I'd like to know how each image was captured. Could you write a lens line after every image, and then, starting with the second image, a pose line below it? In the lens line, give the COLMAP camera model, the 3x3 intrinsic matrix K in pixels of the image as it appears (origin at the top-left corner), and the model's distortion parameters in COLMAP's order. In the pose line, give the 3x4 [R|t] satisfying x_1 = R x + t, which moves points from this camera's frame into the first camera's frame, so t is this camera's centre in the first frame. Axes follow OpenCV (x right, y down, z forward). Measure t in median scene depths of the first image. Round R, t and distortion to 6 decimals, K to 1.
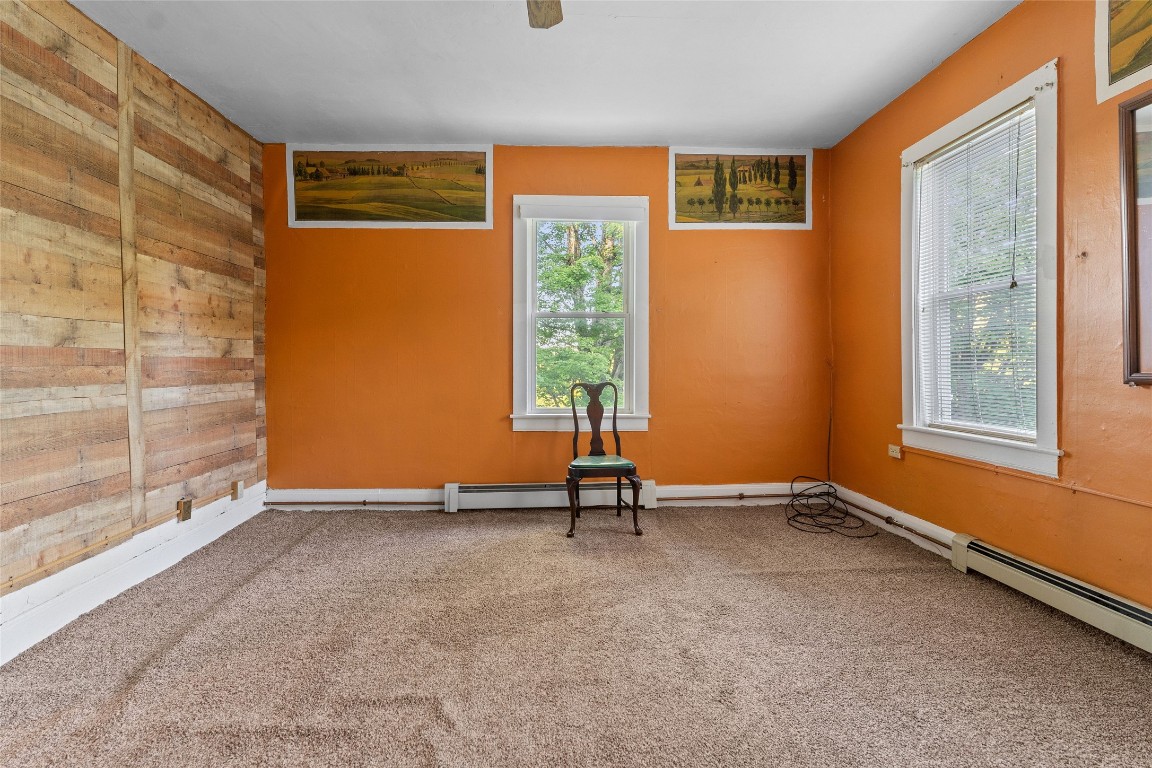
lens RADIAL K [[557.3, 0, 578.1], [0, 557.3, 368.1], [0, 0, 1]] dist [-0.000850, -0.000078]
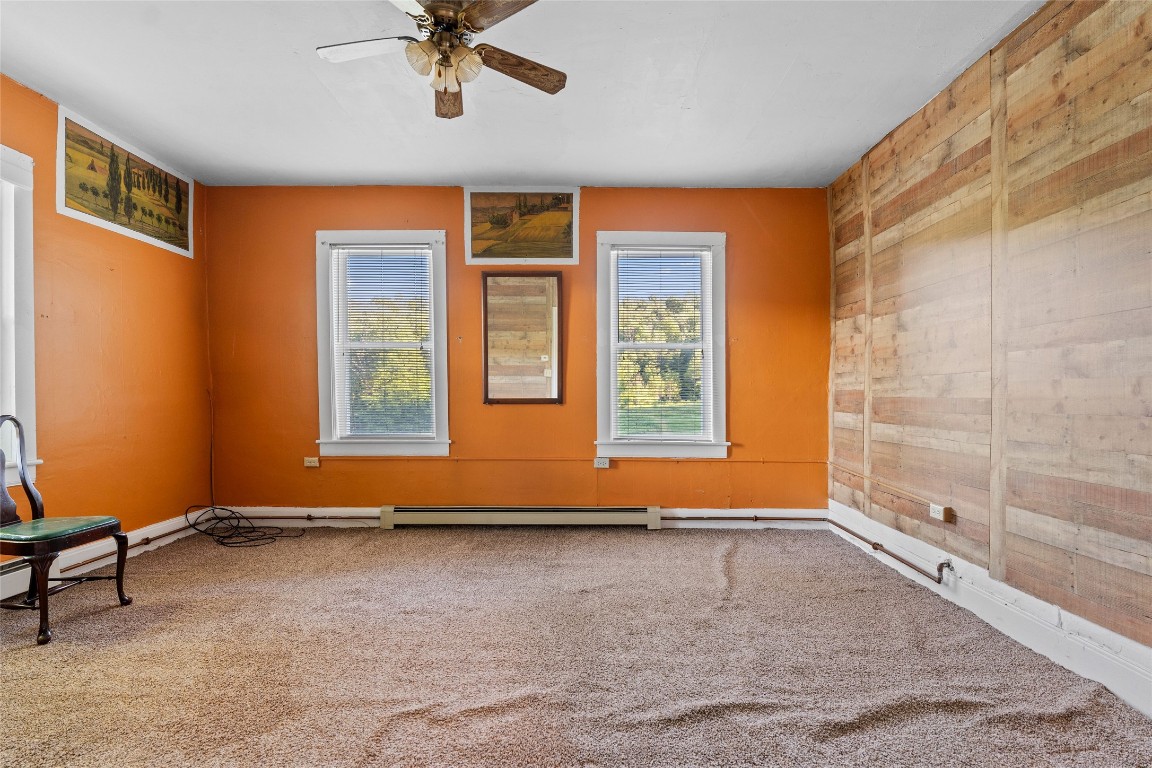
lens RADIAL K [[557.3, 0, 578.1], [0, 557.3, 368.1], [0, 0, 1]] dist [-0.000850, -0.000078]
pose [[0.061967, 0.056350, 0.996486, -0.531723], [0.002161, 0.998395, -0.056592, 0.006952], [-0.998076, 0.005660, 0.061746, 0.246346]]
